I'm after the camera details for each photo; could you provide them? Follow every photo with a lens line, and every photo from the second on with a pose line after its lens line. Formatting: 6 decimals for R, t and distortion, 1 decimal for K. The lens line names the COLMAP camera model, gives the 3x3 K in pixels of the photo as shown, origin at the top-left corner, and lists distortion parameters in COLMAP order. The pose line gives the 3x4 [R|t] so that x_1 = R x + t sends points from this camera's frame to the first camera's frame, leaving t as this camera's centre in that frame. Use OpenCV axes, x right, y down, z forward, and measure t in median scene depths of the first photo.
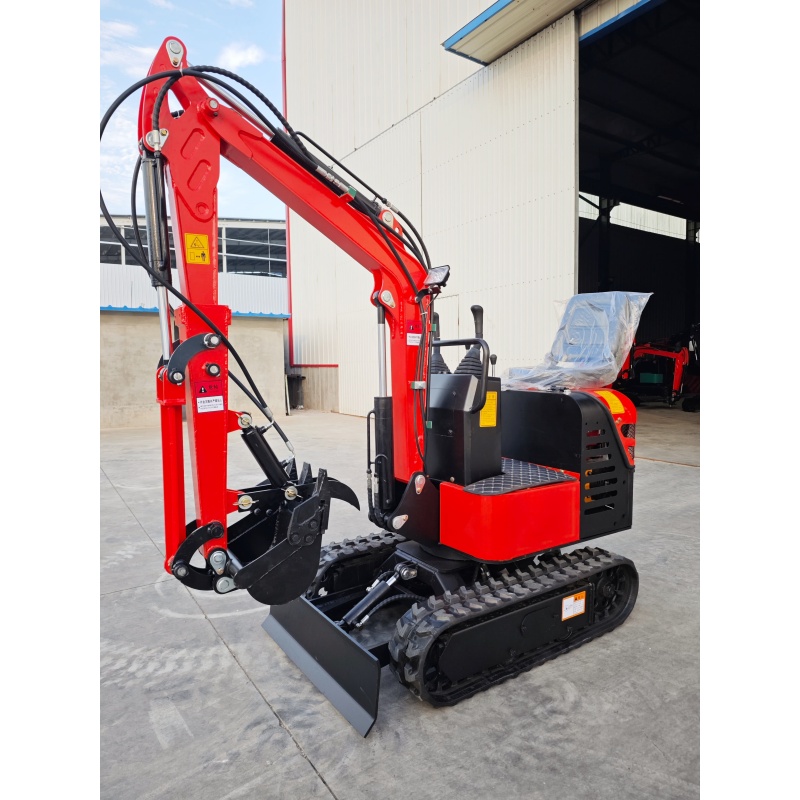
lens RADIAL K [[556.8, 0, 391.3], [0, 556.8, 404.8], [0, 0, 1]] dist [-0.011635, -0.010724]
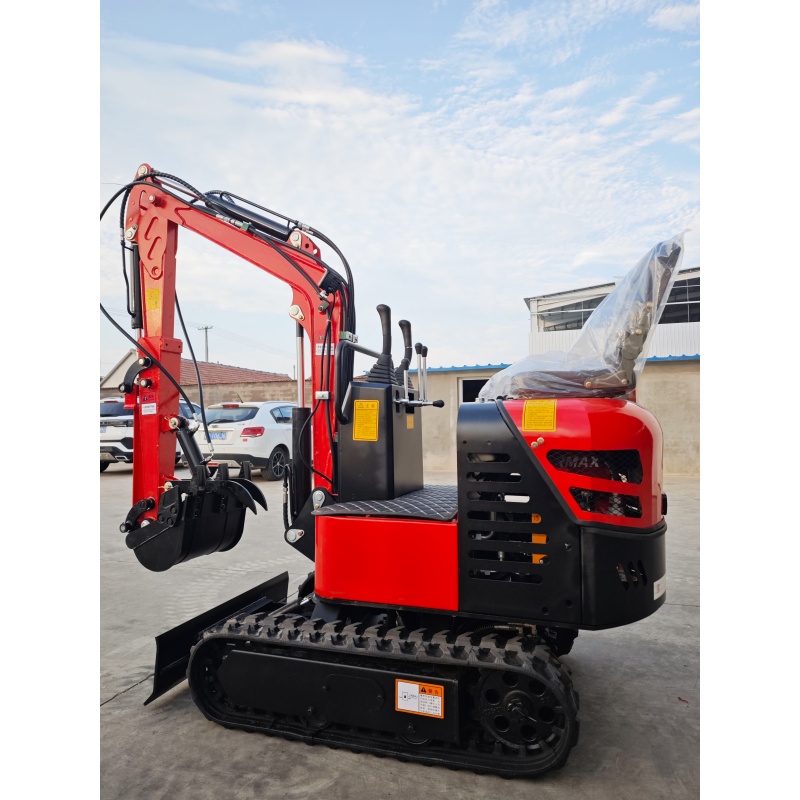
lens RADIAL K [[556.8, 0, 397.3], [0, 556.8, 400.2], [0, 0, 1]] dist [-0.011635, -0.010724]
pose [[0.611973, -0.032826, -0.790197, 0.933716], [-0.058466, 0.994527, -0.086593, 0.050510], [0.788715, 0.099192, 0.606704, 0.543931]]
